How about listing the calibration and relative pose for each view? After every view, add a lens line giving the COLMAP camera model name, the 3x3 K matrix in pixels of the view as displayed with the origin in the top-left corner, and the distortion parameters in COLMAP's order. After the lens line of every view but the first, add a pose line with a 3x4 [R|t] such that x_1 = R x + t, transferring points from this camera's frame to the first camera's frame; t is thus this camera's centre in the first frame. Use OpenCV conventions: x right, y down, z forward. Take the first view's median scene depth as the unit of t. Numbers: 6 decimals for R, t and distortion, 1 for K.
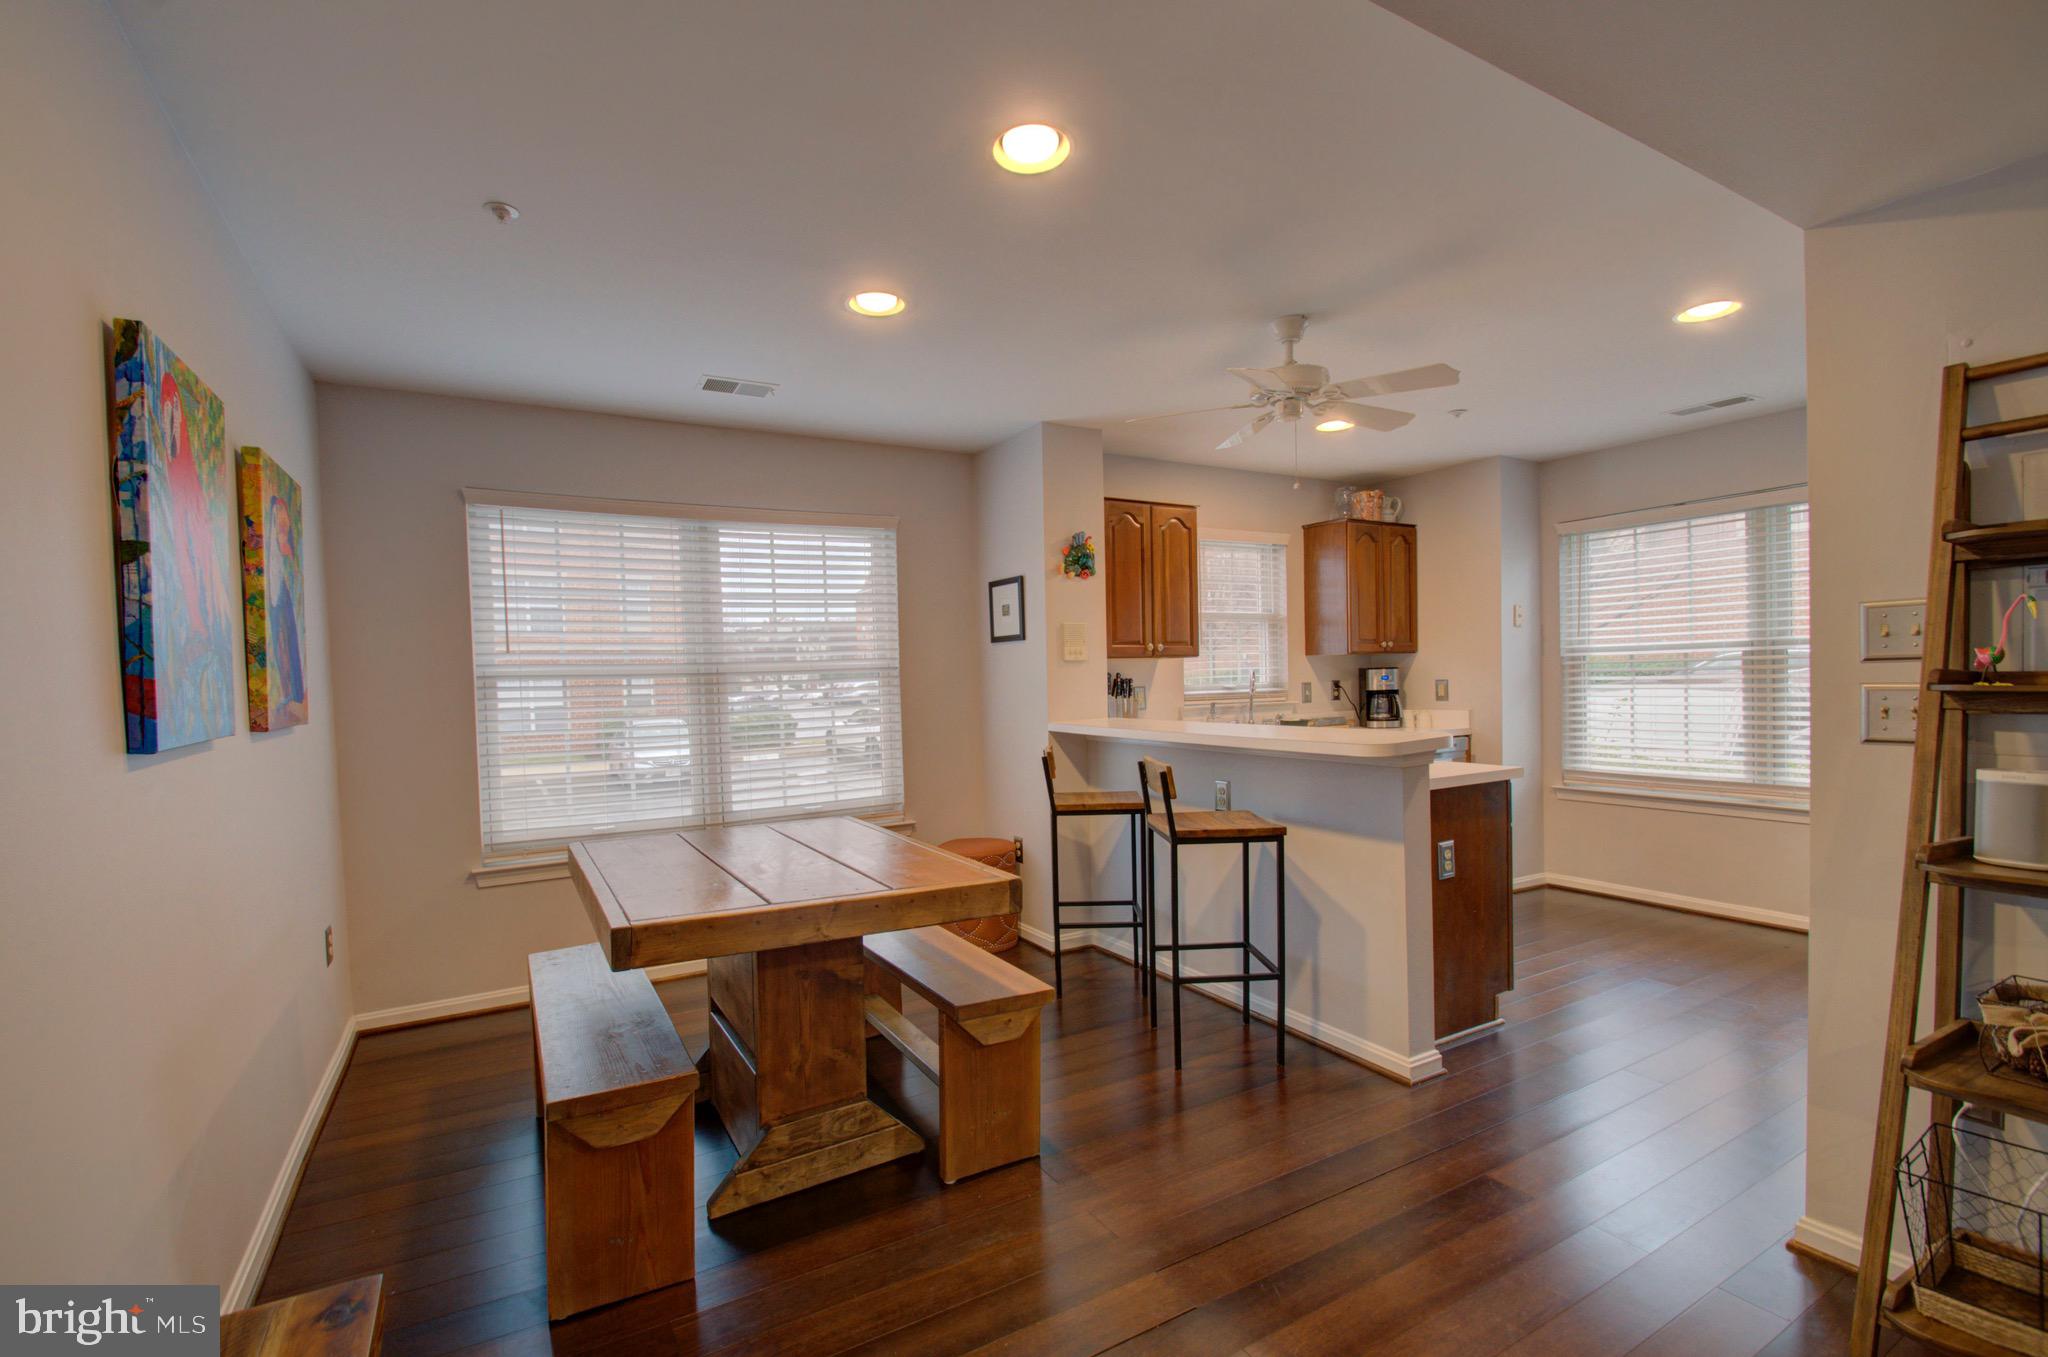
lens RADIAL K [[887.7, 0, 977.4], [0, 887.7, 705.9], [0, 0, 1]] dist [0.003735, -0.011641]
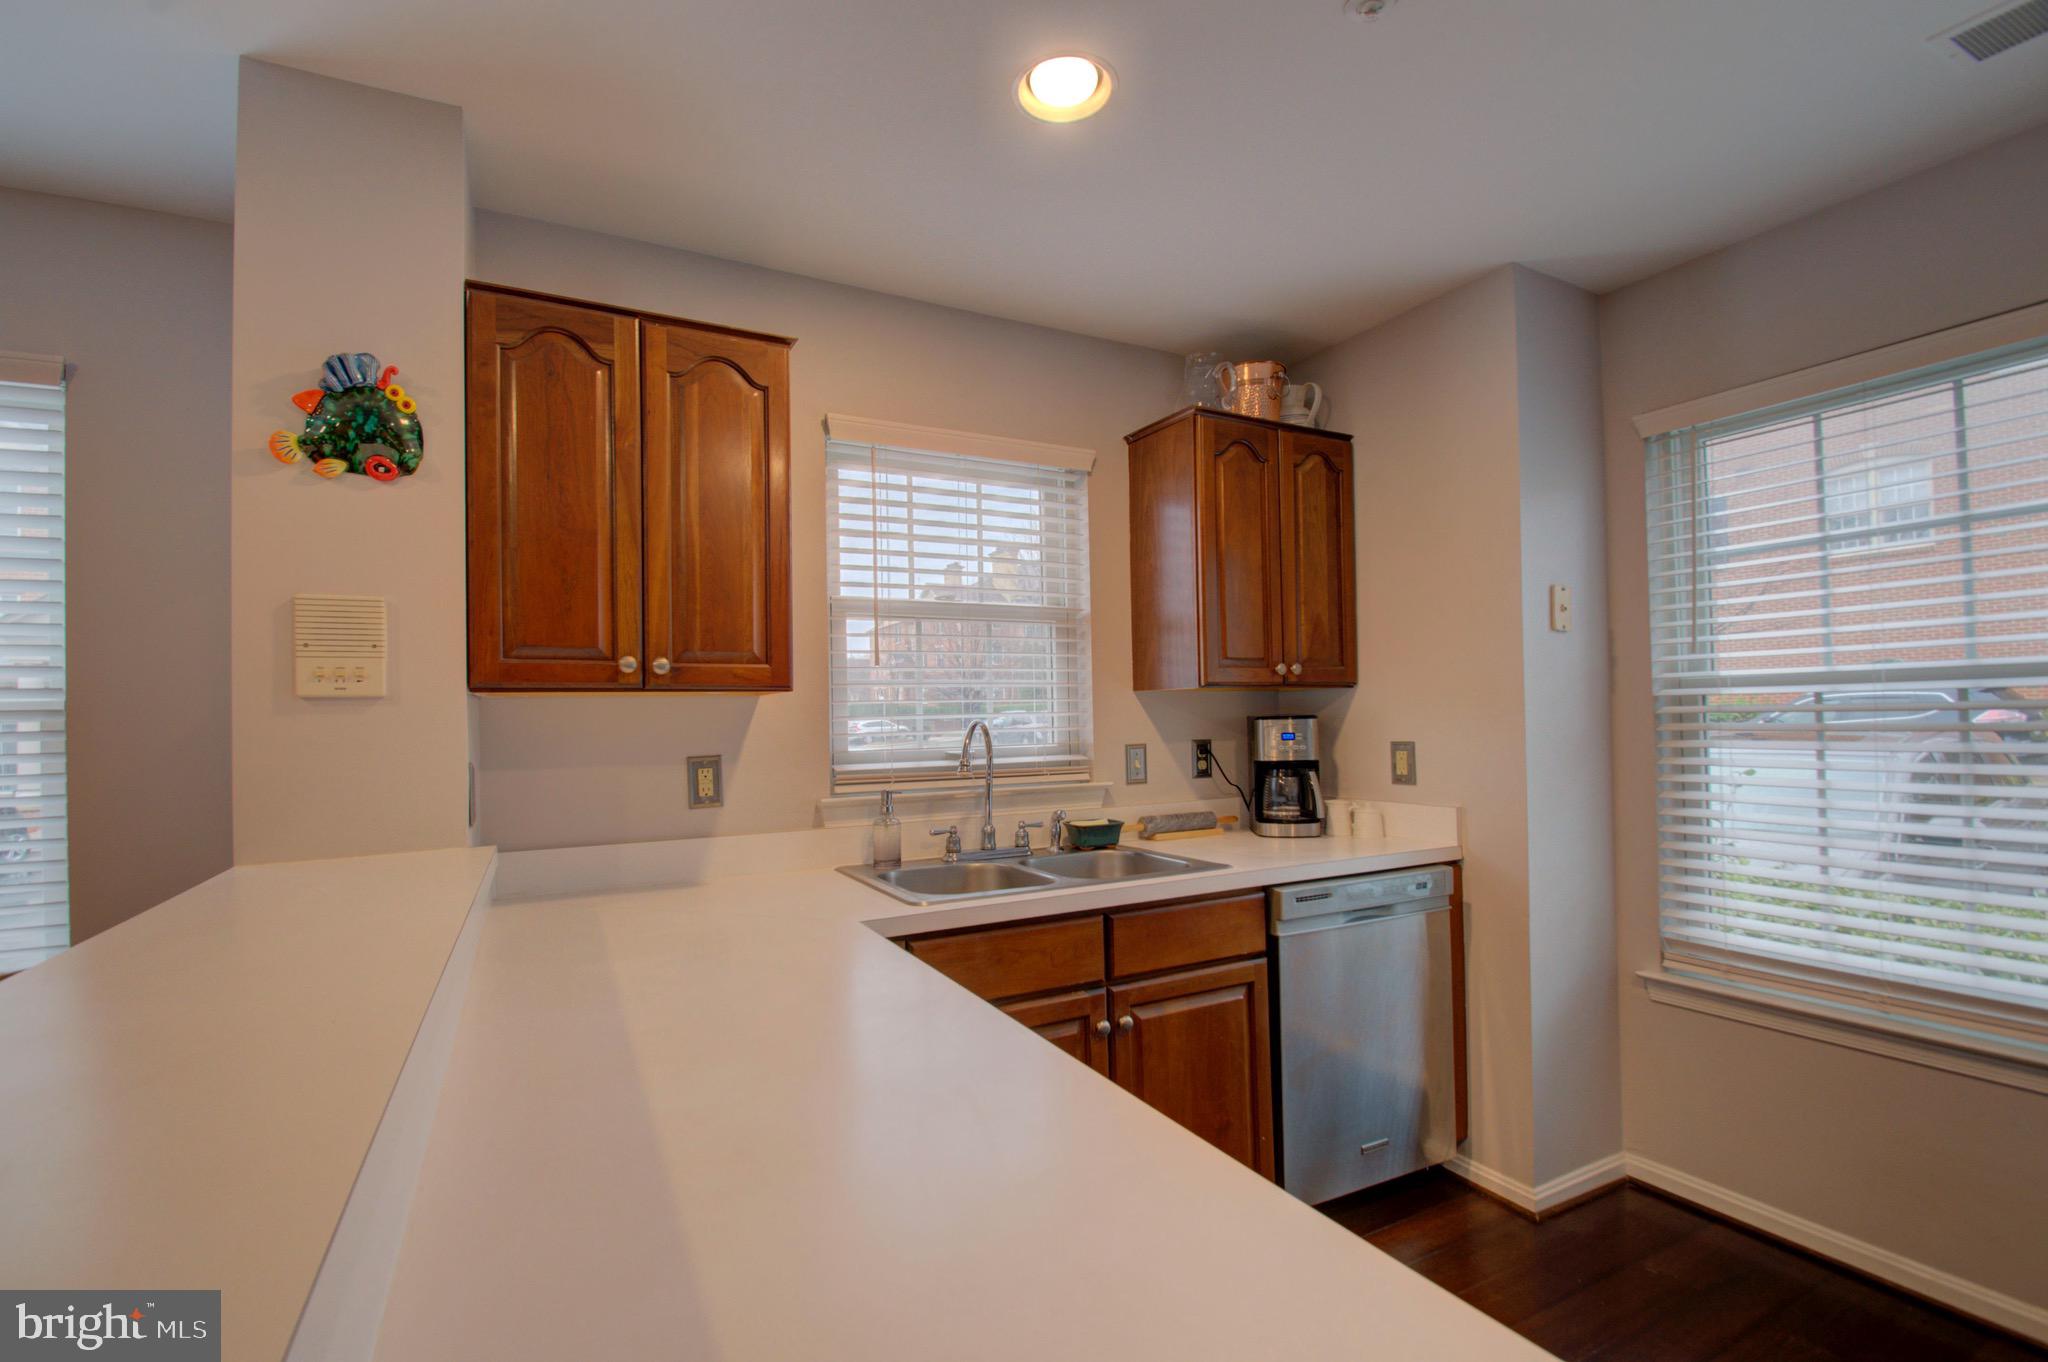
lens RADIAL K [[887.7, 0, 992.6], [0, 887.7, 710.1], [0, 0, 1]] dist [0.003735, -0.011641]
pose [[0.999671, 0.006618, -0.024770, 0.361796], [-0.007547, 0.999264, -0.037617, -0.031422], [0.024502, 0.037791, 0.998985, 0.591225]]
